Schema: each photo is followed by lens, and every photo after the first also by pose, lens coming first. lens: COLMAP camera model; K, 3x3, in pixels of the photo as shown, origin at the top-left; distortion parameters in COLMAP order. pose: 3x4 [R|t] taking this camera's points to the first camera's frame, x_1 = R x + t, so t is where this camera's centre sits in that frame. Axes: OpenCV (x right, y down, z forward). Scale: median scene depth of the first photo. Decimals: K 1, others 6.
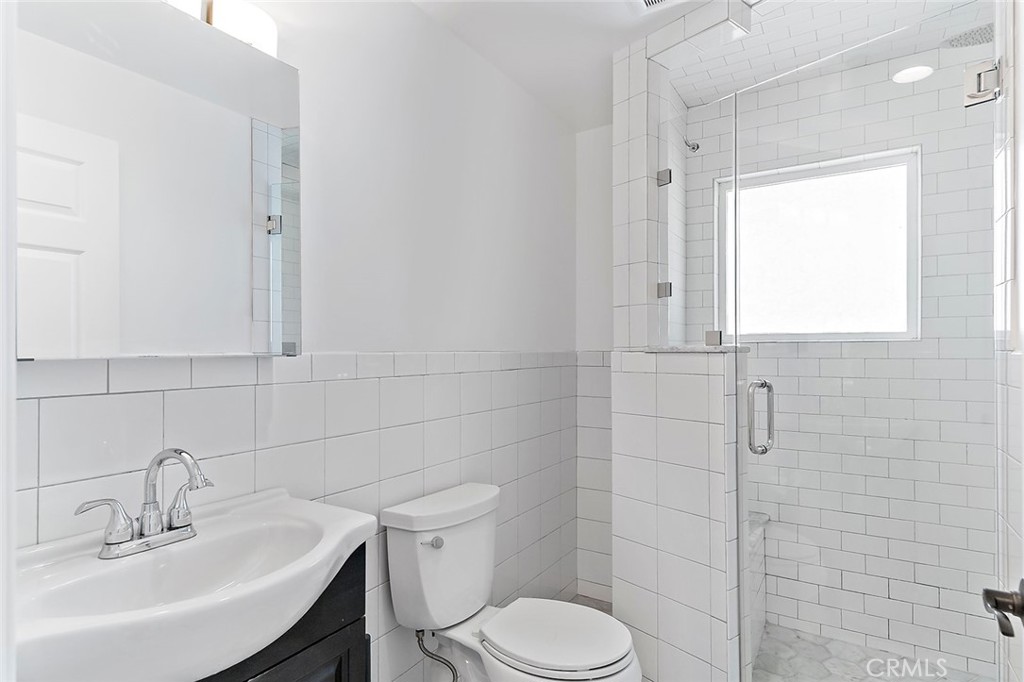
lens RADIAL K [[543.3, 0, 512.0], [0, 543.3, 341.0], [0, 0, 1]] dist [0.014044, 0.000267]
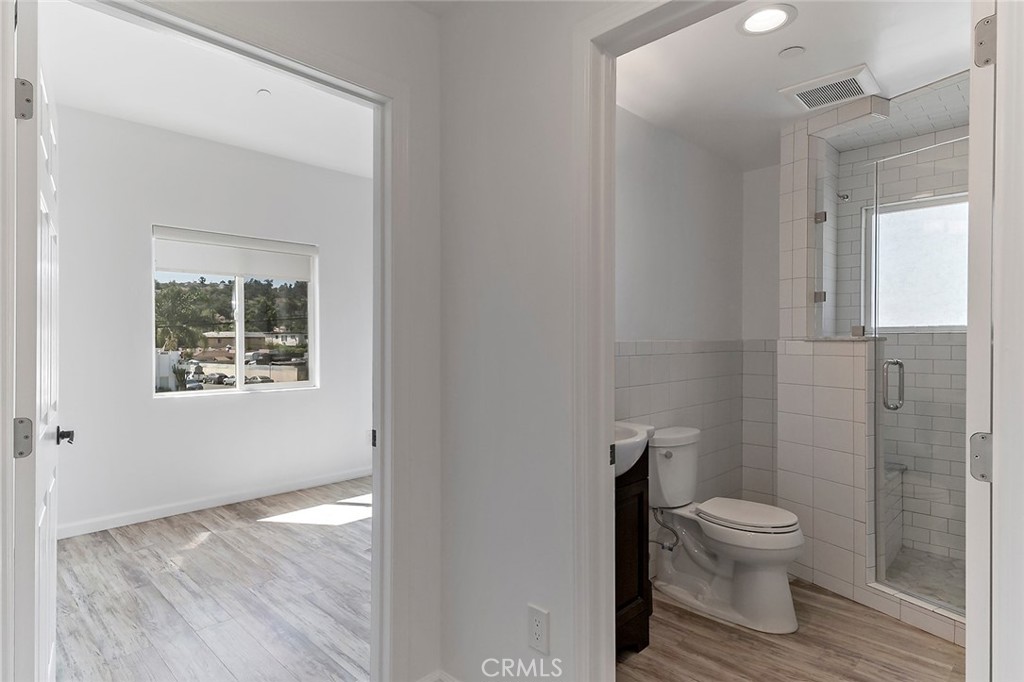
lens RADIAL K [[543.3, 0, 512.0], [0, 543.3, 341.0], [0, 0, 1]] dist [0.014044, 0.000267]
pose [[0.974680, 0.001667, -0.223597, -0.185006], [0.003073, 0.999778, 0.020849, -0.010705], [0.223583, -0.021008, 0.974459, -0.572287]]
